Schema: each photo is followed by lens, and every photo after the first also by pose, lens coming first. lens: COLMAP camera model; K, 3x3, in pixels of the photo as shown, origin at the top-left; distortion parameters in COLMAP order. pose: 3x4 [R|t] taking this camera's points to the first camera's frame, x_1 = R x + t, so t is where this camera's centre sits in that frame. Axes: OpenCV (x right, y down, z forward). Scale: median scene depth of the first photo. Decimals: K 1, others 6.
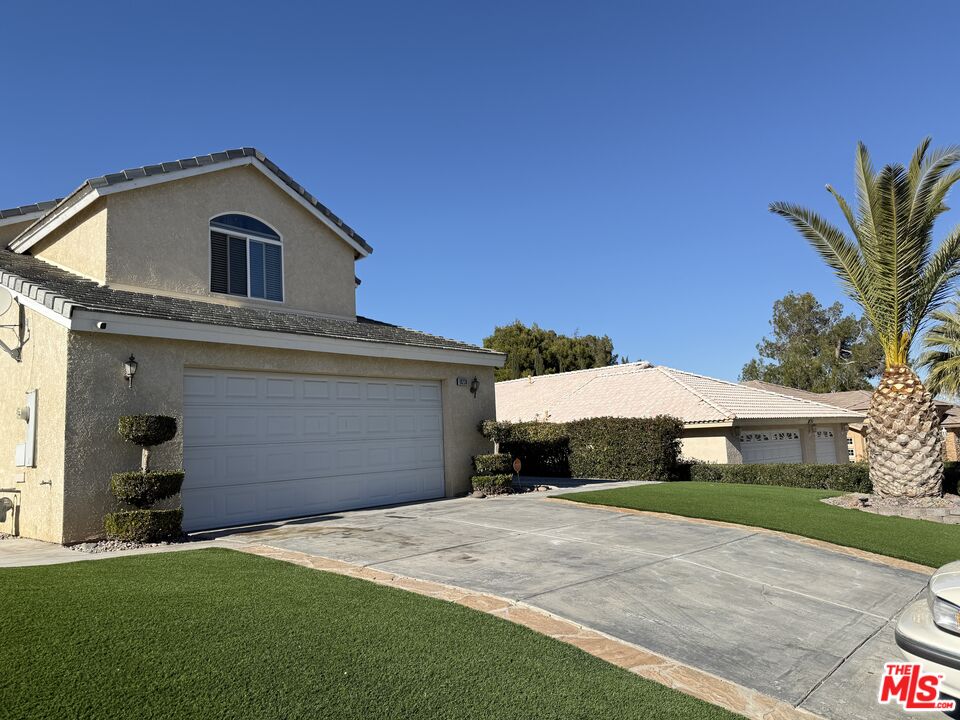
lens RADIAL K [[682.0, 0, 488.0], [0, 682.0, 362.9], [0, 0, 1]] dist [0.059291, -0.087881]
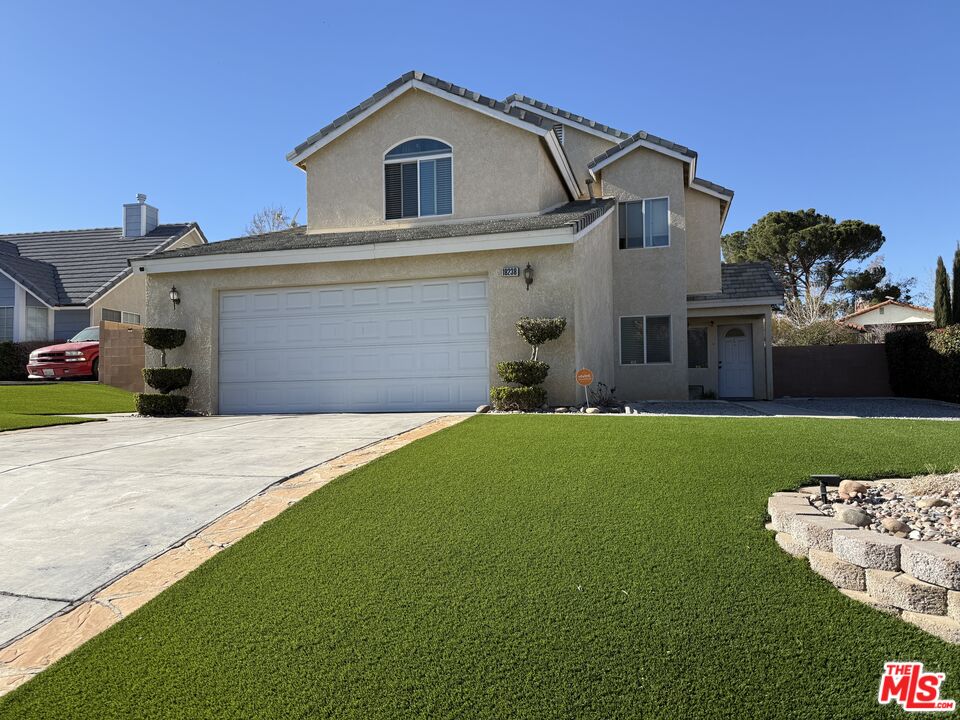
lens RADIAL K [[682.0, 0, 453.3], [0, 682.0, 378.2], [0, 0, 1]] dist [0.059291, -0.087881]
pose [[0.419965, 0.017611, -0.907370, 0.768733], [0.099205, 0.992929, 0.065188, 0.107013], [0.902102, -0.117392, 0.415248, 0.683841]]
